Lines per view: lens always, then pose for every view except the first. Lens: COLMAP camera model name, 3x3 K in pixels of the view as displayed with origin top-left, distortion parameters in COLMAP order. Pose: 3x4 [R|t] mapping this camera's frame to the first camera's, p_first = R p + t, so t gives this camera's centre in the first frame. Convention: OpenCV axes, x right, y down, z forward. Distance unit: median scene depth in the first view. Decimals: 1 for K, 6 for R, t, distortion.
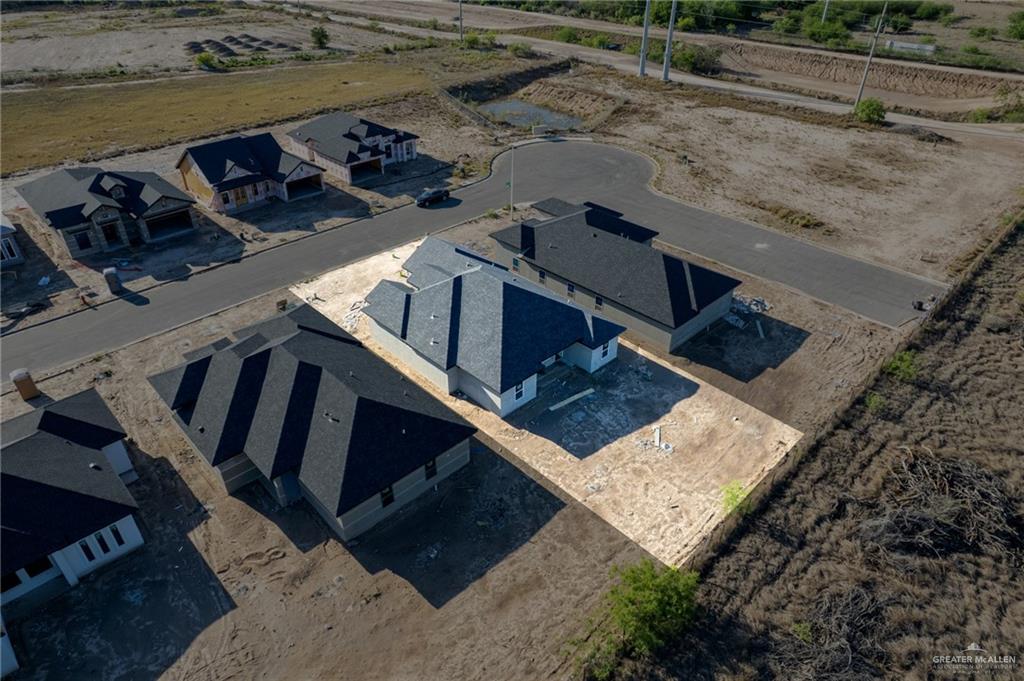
lens RADIAL K [[658.6, 0, 512.0], [0, 658.6, 342.1], [0, 0, 1]] dist [-0.081505, 0.075248]
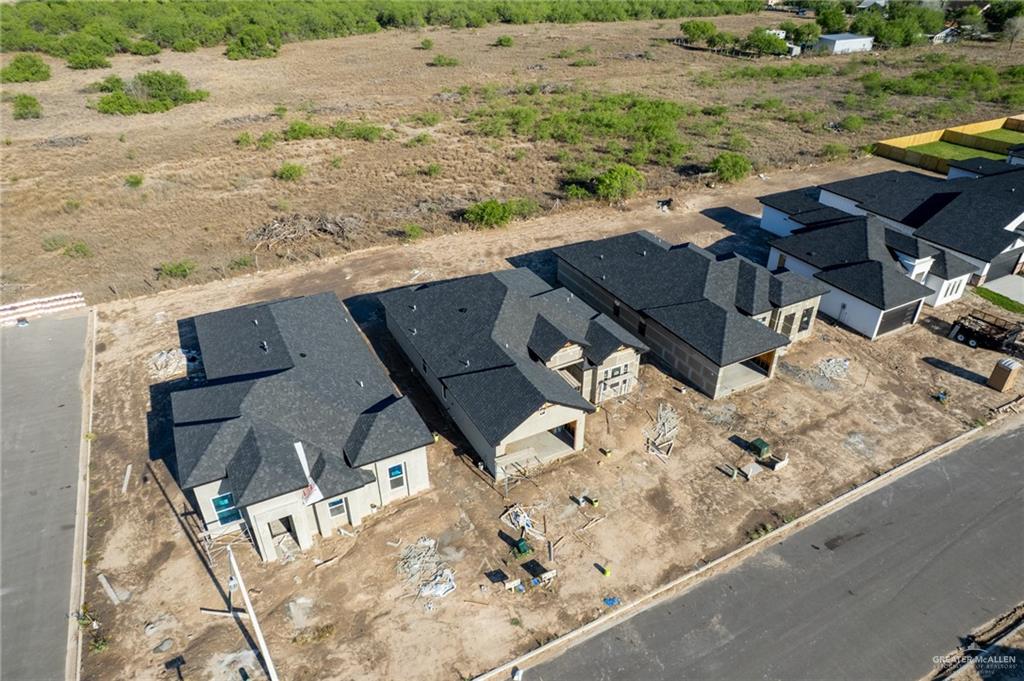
lens RADIAL K [[658.6, 0, 511.6], [0, 658.6, 342.2], [0, 0, 1]] dist [-0.081505, 0.075248]
pose [[-0.959208, -0.150334, 0.239417, -0.183551], [0.155045, 0.428411, 0.890182, -0.574485], [-0.236394, 0.890990, -0.387627, 0.951755]]
